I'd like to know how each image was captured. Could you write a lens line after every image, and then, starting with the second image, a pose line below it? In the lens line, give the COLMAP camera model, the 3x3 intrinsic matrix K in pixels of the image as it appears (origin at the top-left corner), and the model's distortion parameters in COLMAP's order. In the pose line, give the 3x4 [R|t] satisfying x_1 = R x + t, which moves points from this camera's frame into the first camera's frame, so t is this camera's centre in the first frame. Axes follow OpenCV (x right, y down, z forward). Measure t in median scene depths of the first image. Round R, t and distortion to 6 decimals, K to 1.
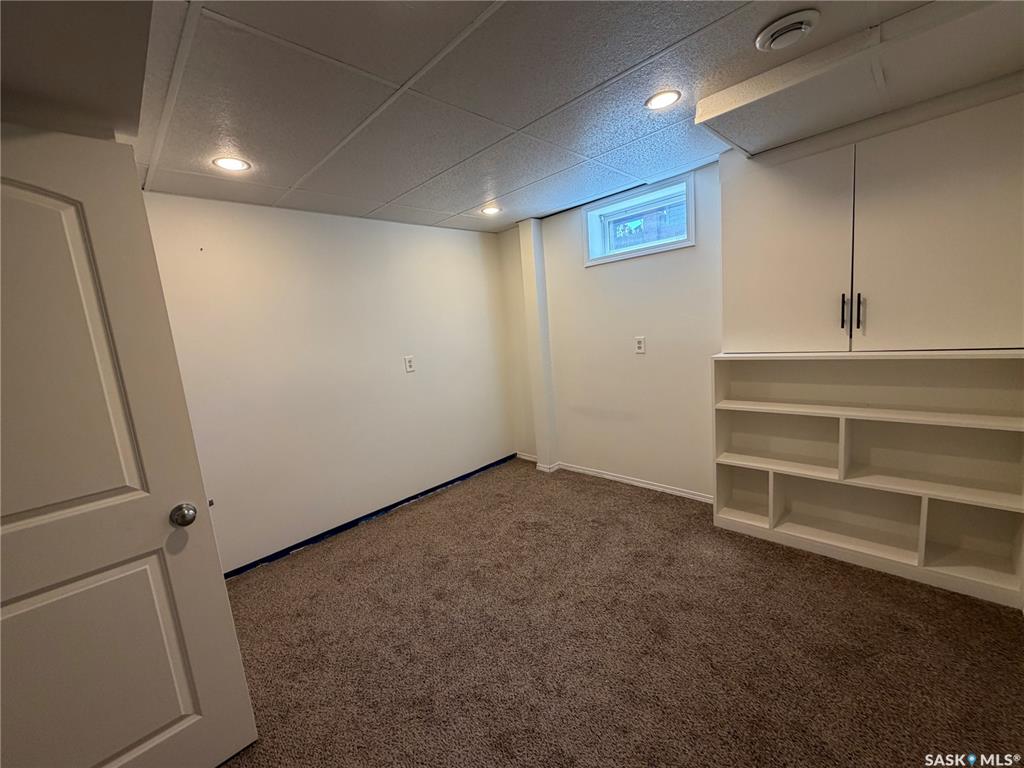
lens RADIAL K [[409.5, 0, 510.8], [0, 409.5, 383.6], [0, 0, 1]] dist [-0.000327, 0.000183]
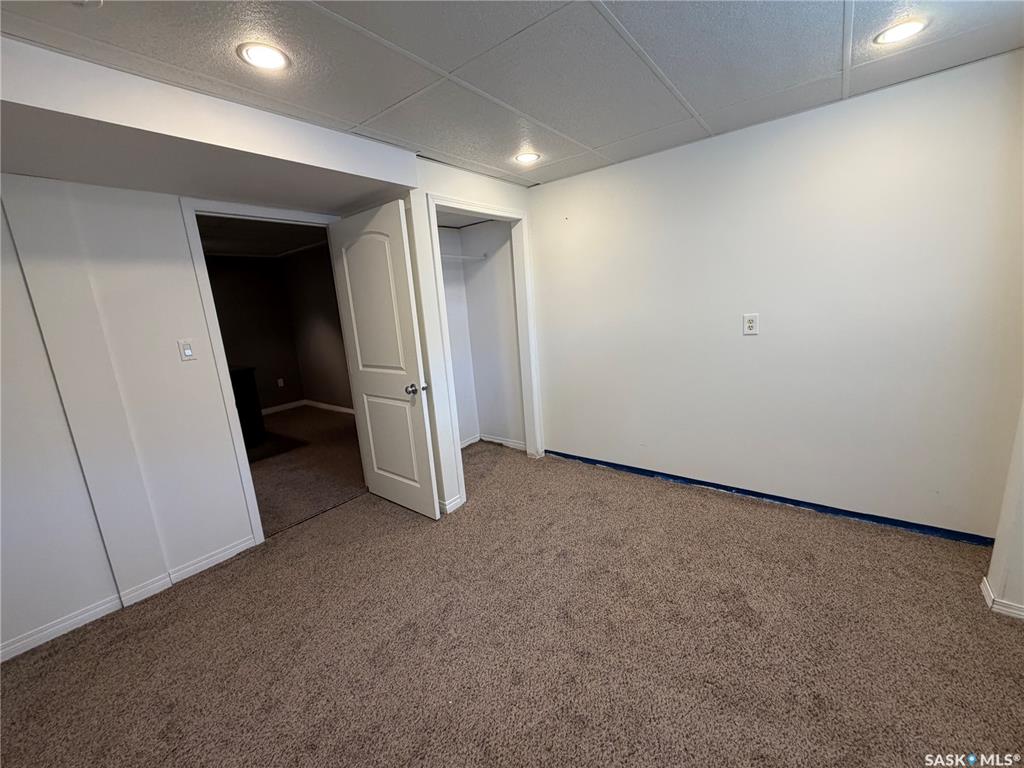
lens RADIAL K [[409.5, 0, 510.8], [0, 409.5, 385.7], [0, 0, 1]] dist [-0.000327, 0.000183]
pose [[0.118757, 0.284703, -0.951231, 0.498344], [-0.084310, 0.957442, 0.276036, -0.123343], [0.989337, 0.047417, 0.137707, 0.521007]]
